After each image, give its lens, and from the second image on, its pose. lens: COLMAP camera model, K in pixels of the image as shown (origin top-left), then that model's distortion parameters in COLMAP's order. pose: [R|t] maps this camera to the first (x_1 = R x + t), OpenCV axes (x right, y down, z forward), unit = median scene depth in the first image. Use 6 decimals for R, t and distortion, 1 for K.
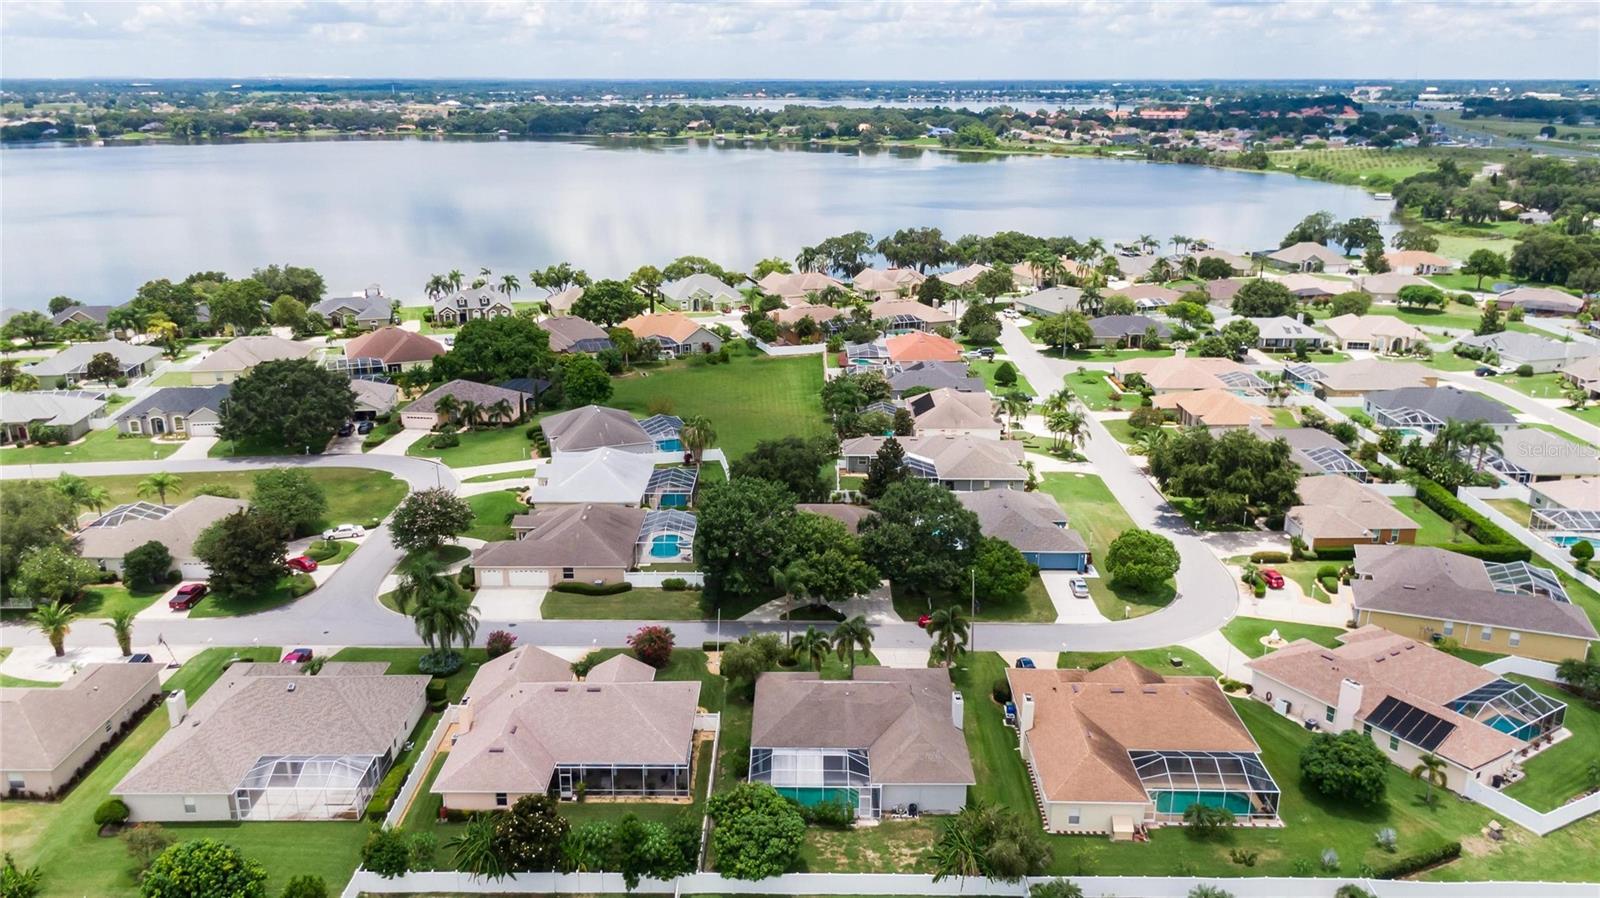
lens RADIAL K [[1184.6, 0, 789.3], [0, 1184.6, 439.2], [0, 0, 1]] dist [0.042585, -0.060695]
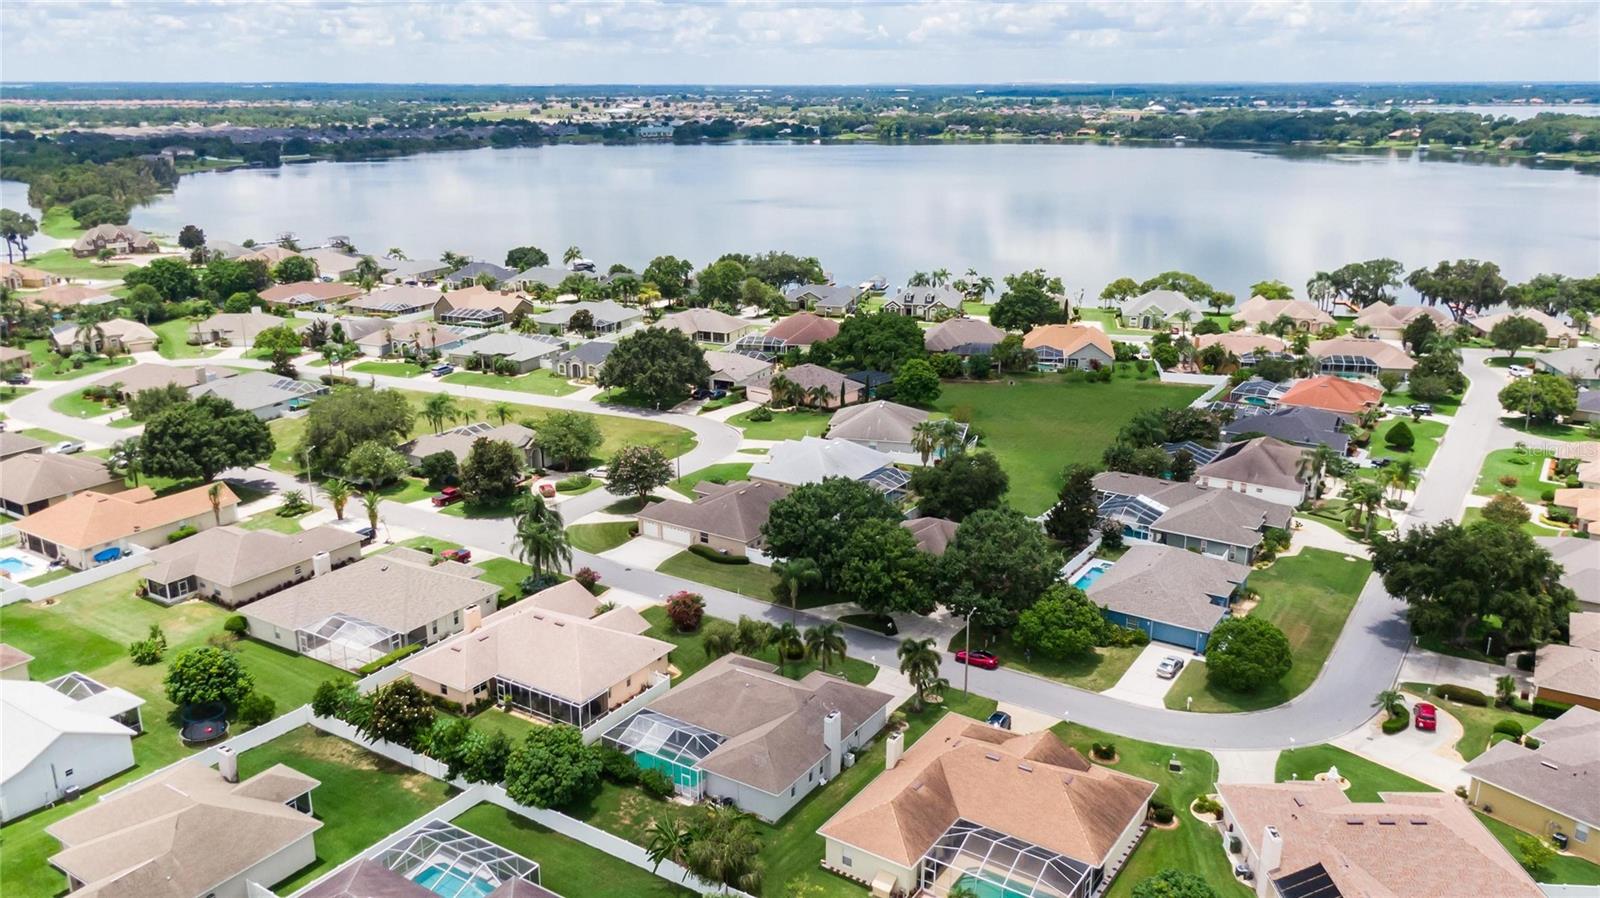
lens RADIAL K [[1184.6, 0, 792.3], [0, 1184.6, 449.5], [0, 0, 1]] dist [0.042585, -0.060695]
pose [[0.846201, 0.154977, -0.509830, 0.157229], [-0.152851, 0.987160, 0.046376, -0.011568], [0.510472, 0.038685, 0.859024, 0.033814]]
